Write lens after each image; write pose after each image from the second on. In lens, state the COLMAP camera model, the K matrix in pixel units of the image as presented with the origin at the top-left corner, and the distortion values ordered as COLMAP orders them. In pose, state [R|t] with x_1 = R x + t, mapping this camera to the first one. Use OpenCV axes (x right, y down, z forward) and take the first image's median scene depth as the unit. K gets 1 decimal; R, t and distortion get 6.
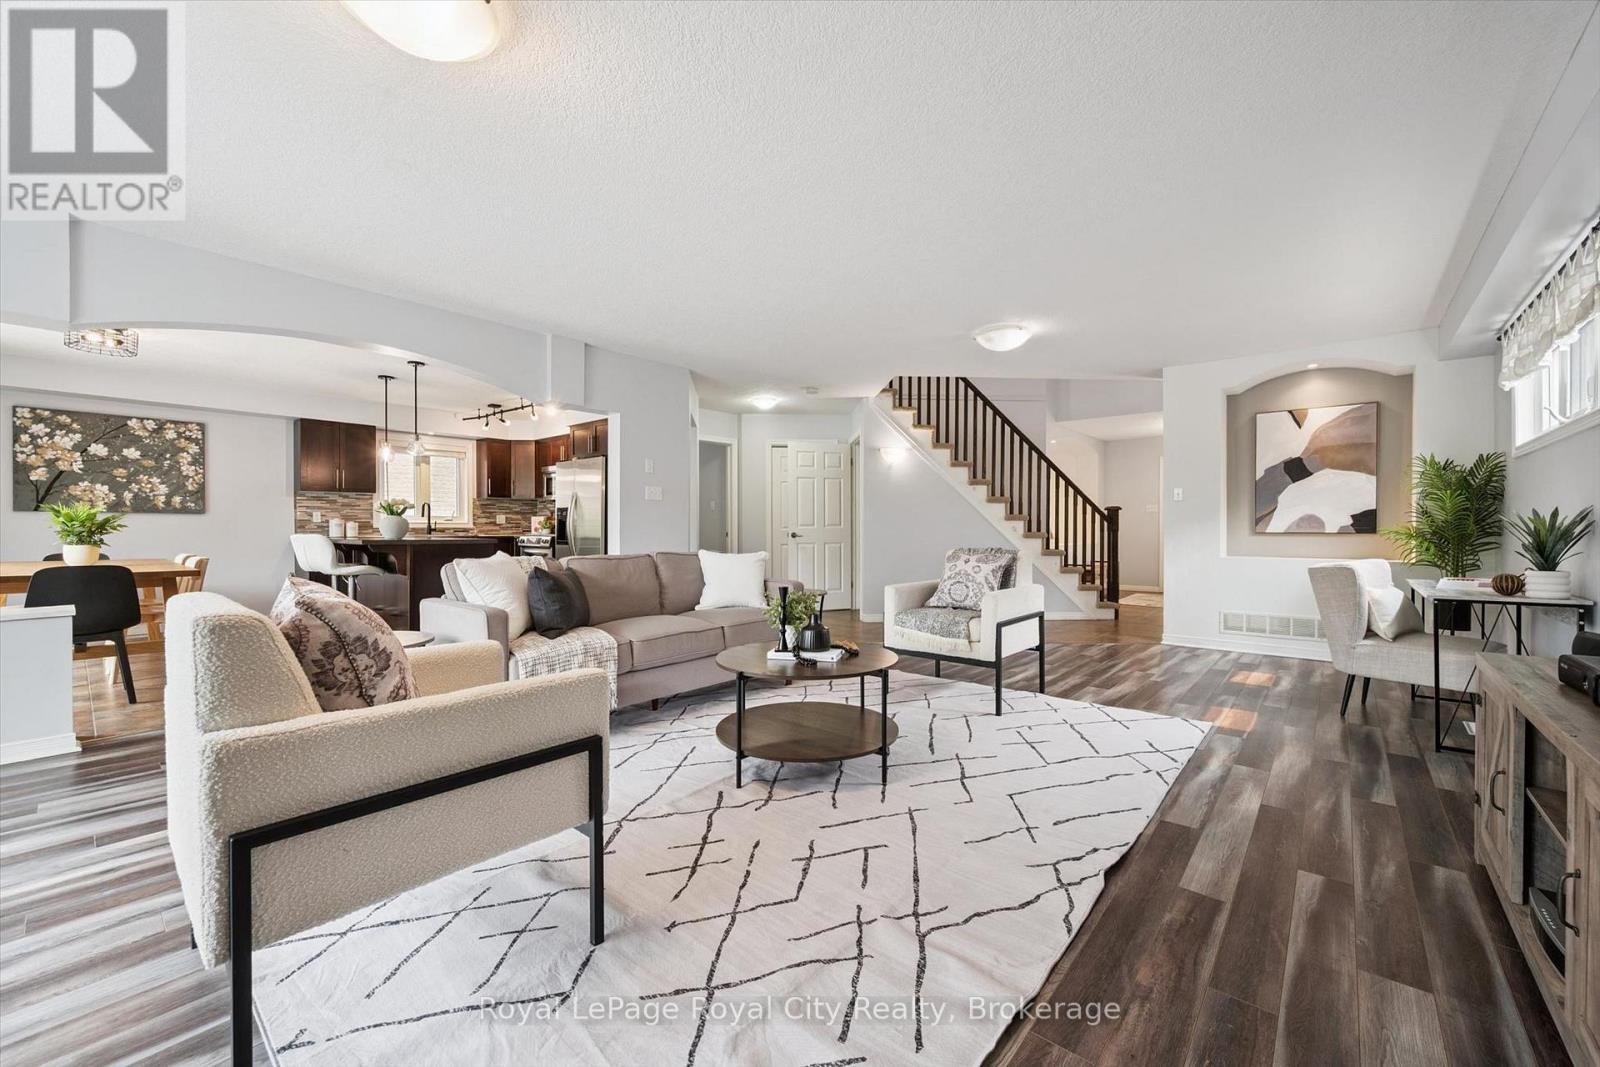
lens RADIAL K [[630.3, 0, 801.9], [0, 630.3, 529.7], [0, 0, 1]] dist [0.001064, -0.000309]
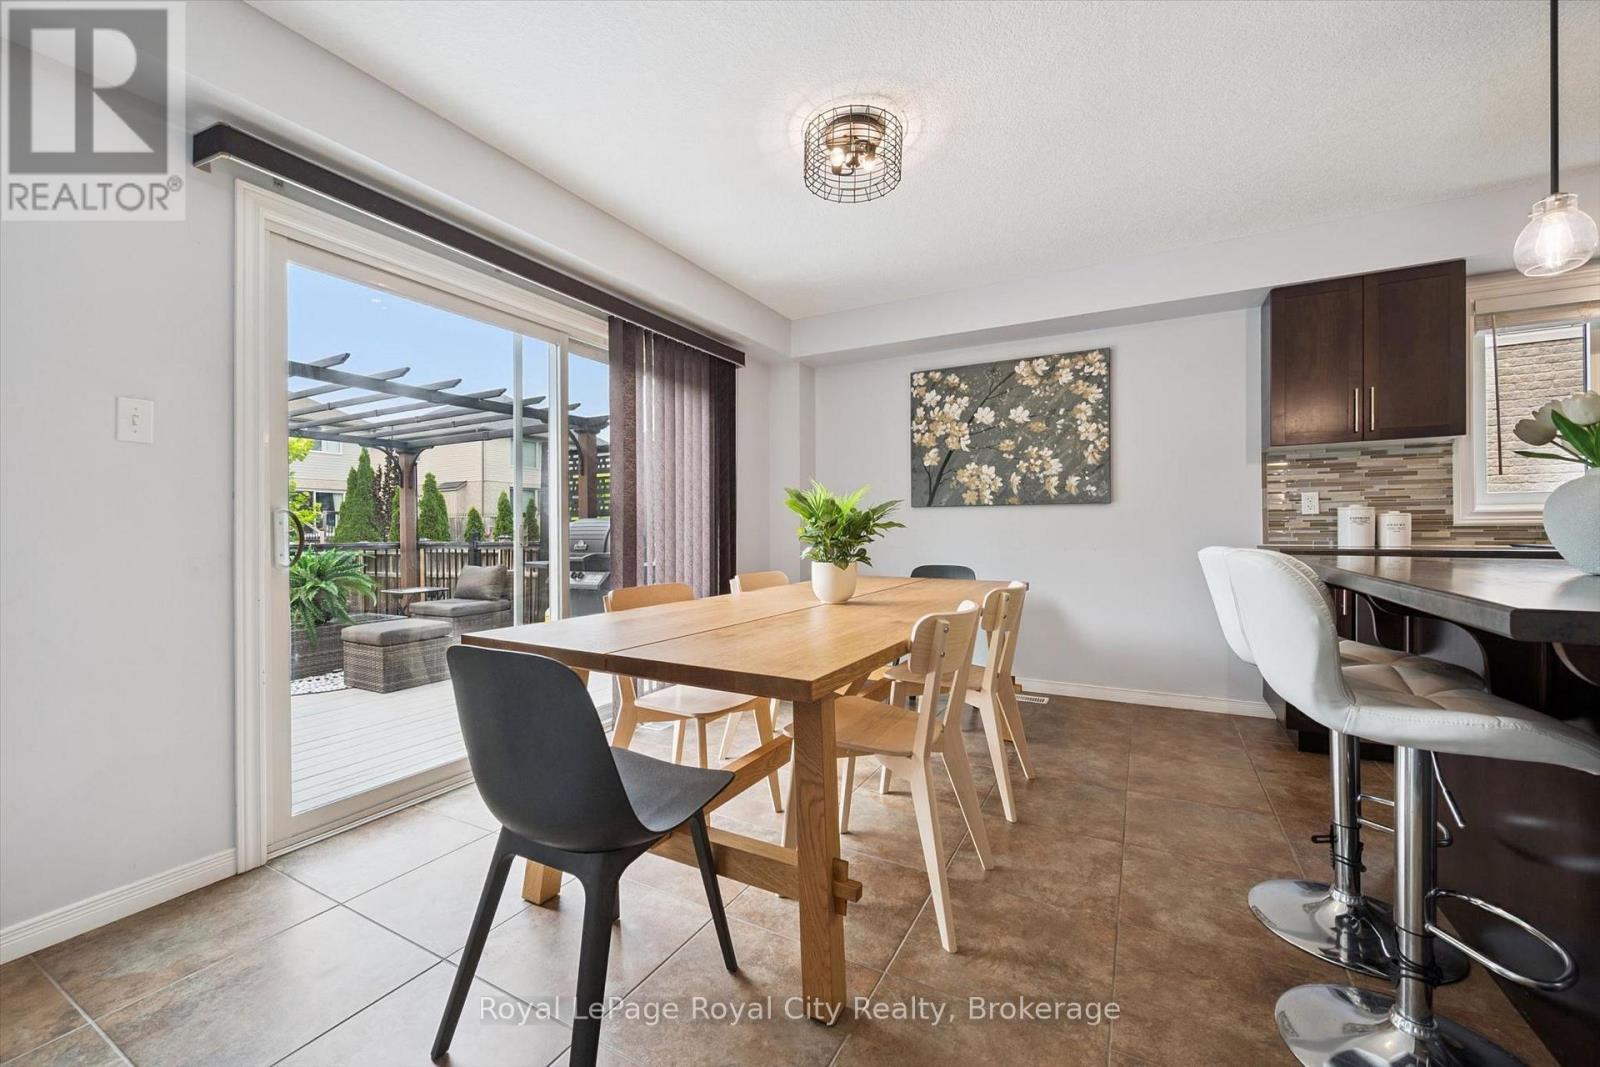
lens RADIAL K [[630.3, 0, 794.5], [0, 630.3, 531.0], [0, 0, 1]] dist [0.001064, -0.000309]
pose [[0.203832, 0.001944, -0.979004, -0.491211], [0.003032, 0.999992, 0.002617, -0.002421], [0.979001, -0.003502, 0.203825, 0.669102]]
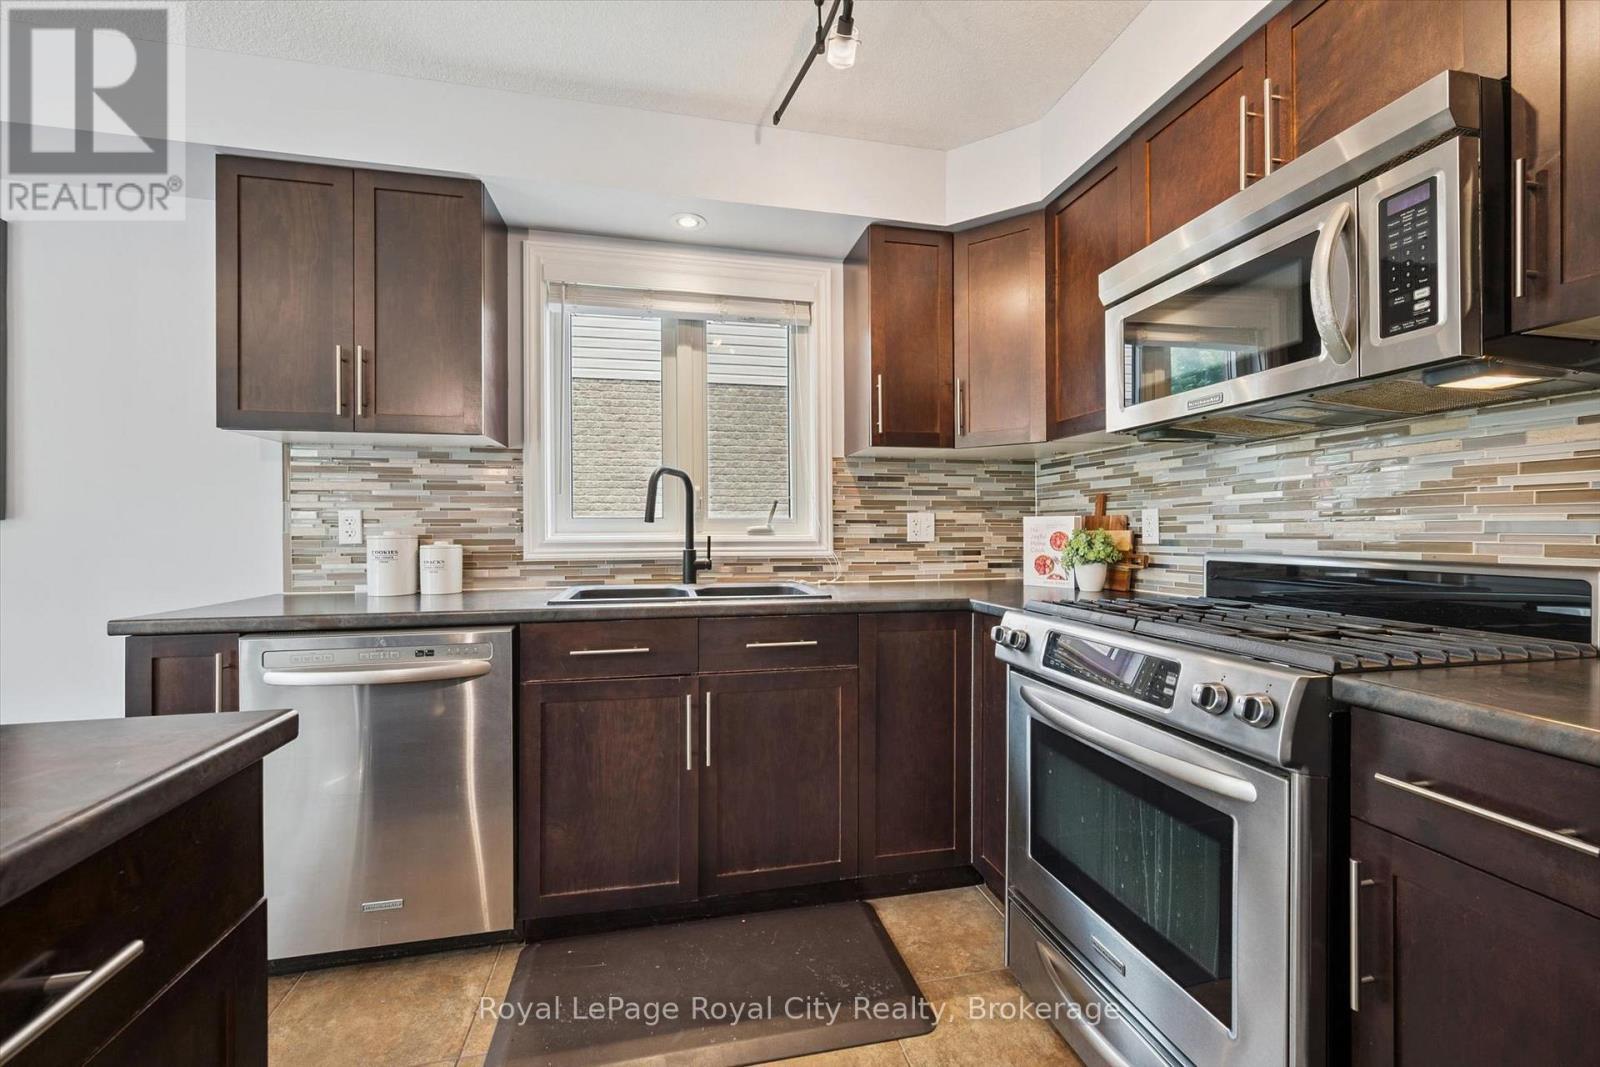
lens RADIAL K [[630.3, 0, 792.0], [0, 630.3, 531.7], [0, 0, 1]] dist [0.001064, -0.000309]
pose [[0.794592, 0.000419, -0.607144, -0.527020], [0.000519, 0.999999, 0.001370, -0.022482], [0.607144, -0.001404, 0.794591, 1.110316]]
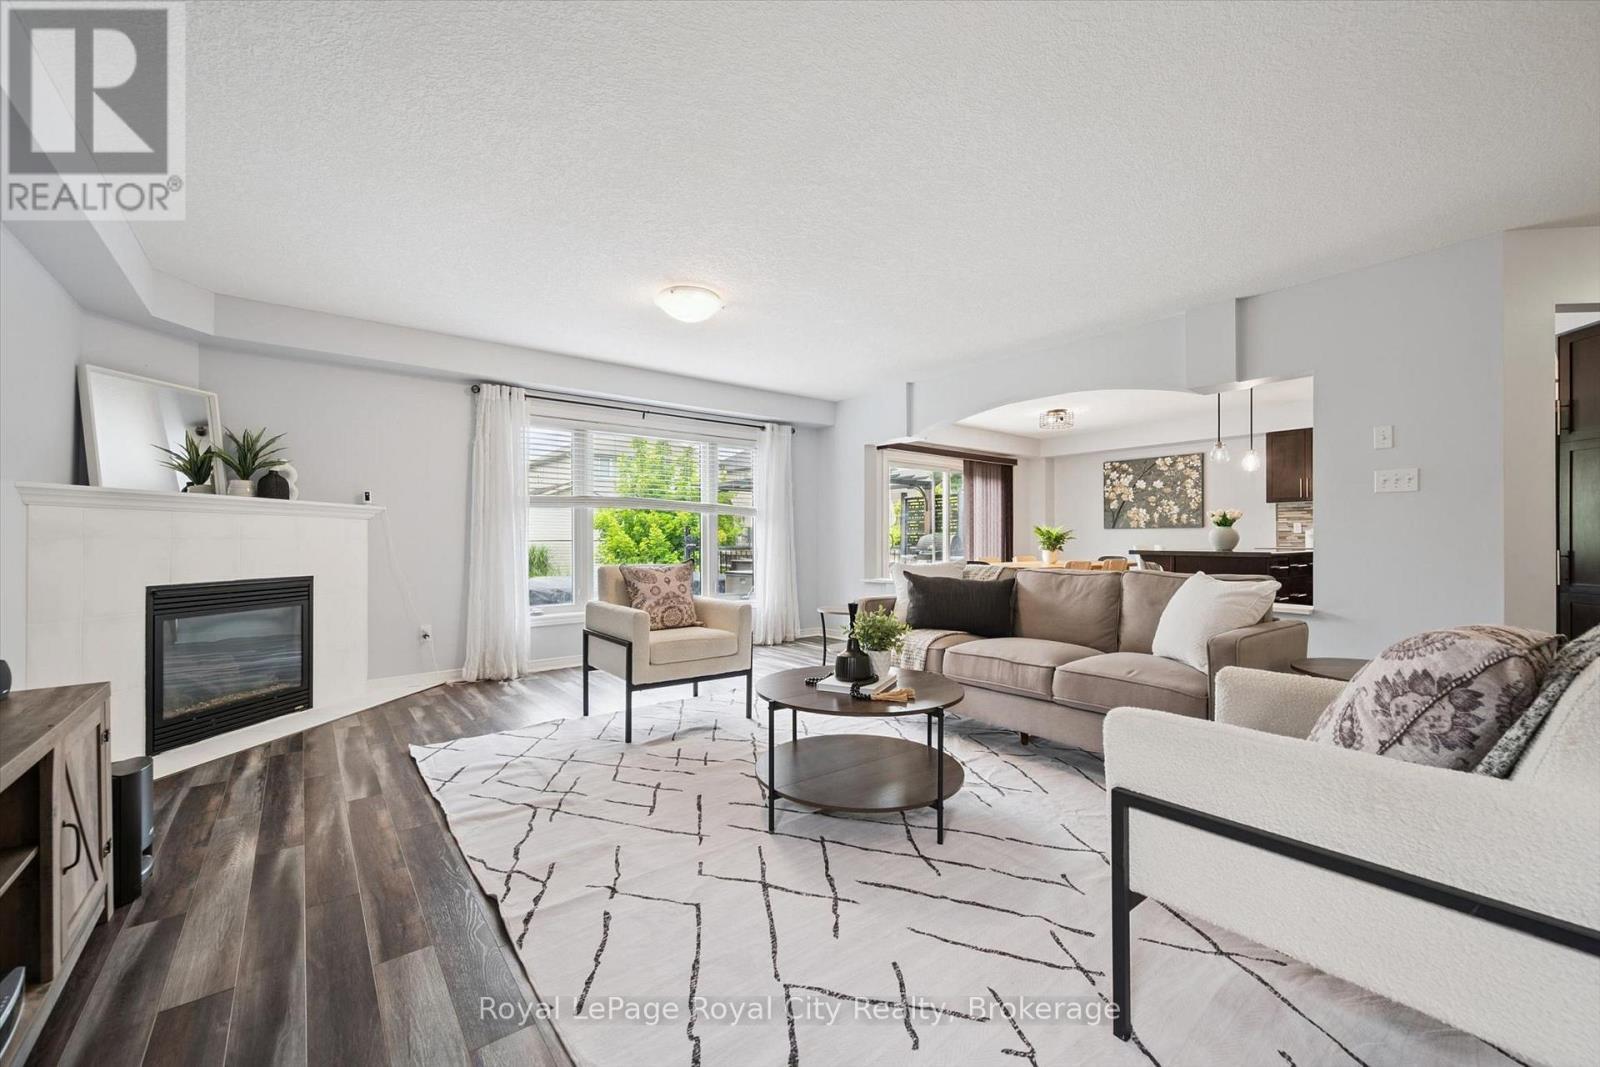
lens RADIAL K [[630.3, 0, 799.7], [0, 630.3, 536.1], [0, 0, 1]] dist [0.001064, -0.000309]
pose [[-0.190781, -0.004982, -0.981620, 0.433211], [-0.001113, 0.999988, -0.004859, -0.002406], [0.981632, 0.000165, -0.190784, 0.528808]]
